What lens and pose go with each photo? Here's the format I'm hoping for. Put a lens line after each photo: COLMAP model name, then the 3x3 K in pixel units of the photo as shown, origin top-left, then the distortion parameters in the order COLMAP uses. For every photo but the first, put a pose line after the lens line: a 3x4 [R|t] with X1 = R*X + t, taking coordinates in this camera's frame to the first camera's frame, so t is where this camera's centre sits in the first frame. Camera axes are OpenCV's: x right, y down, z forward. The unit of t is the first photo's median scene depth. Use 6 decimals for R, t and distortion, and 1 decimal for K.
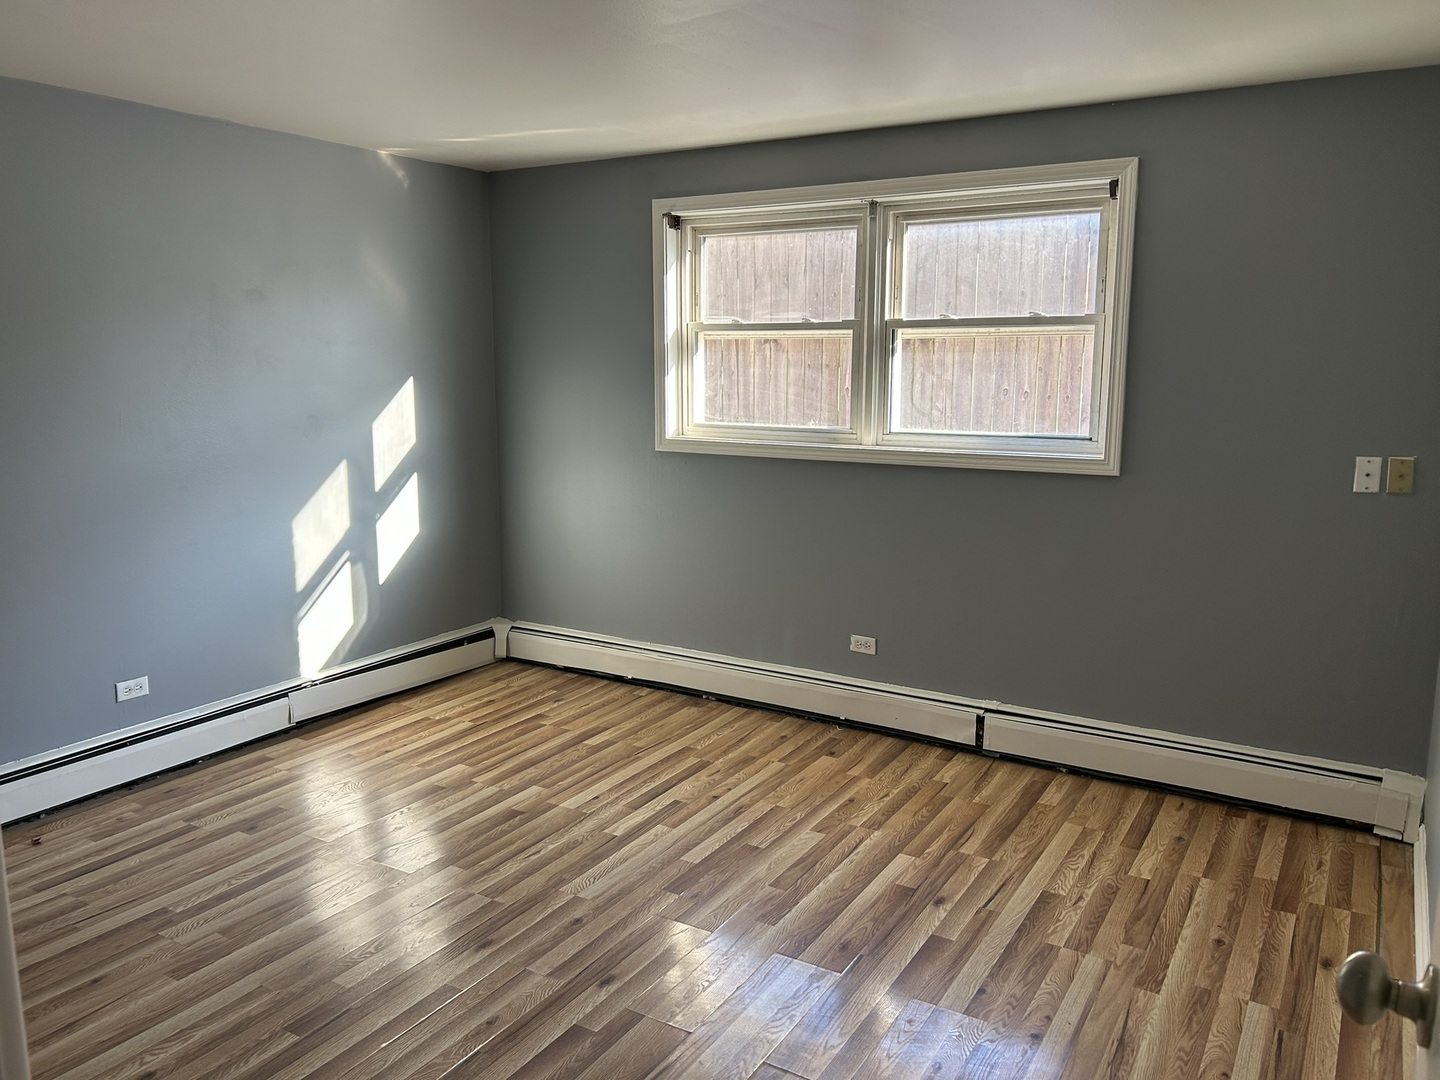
lens RADIAL K [[1083.6, 0, 720.7], [0, 1083.6, 532.4], [0, 0, 1]] dist [0.043266, -0.046874]
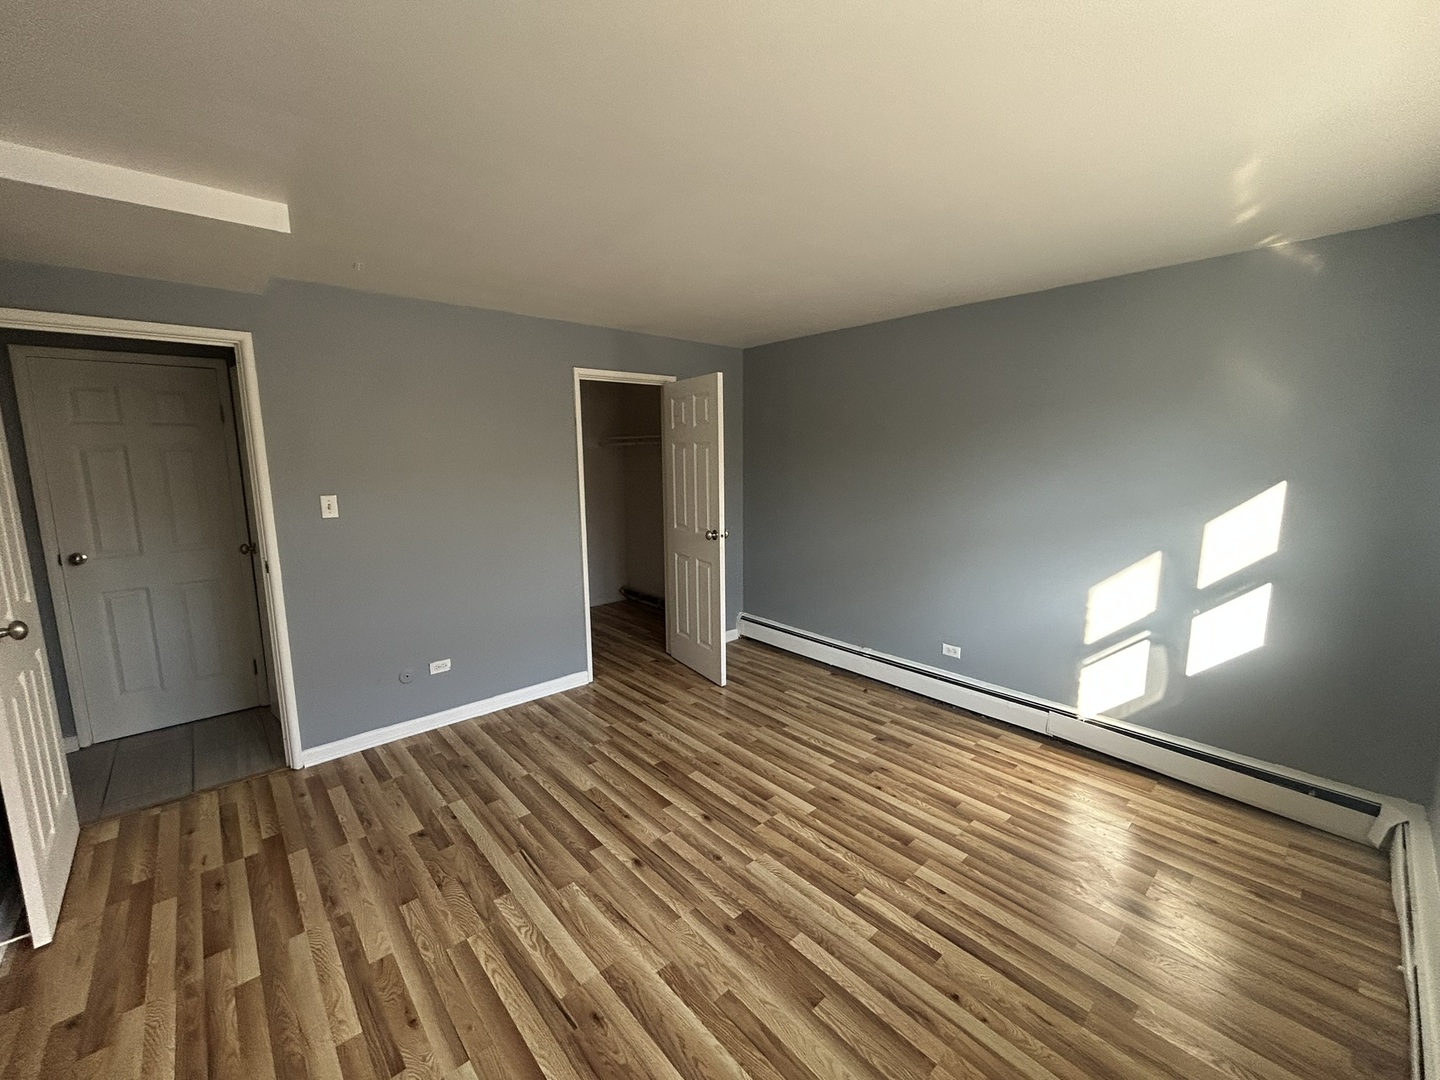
lens RADIAL K [[580.3, 0, 722.2], [0, 580.3, 538.9], [0, 0, 1]] dist [-0.003992, 0.000296]
pose [[-0.279417, 0.140949, -0.949768, 0.414852], [-0.154752, 0.969624, 0.189423, -0.148769], [0.947617, 0.199906, -0.249117, 0.881961]]
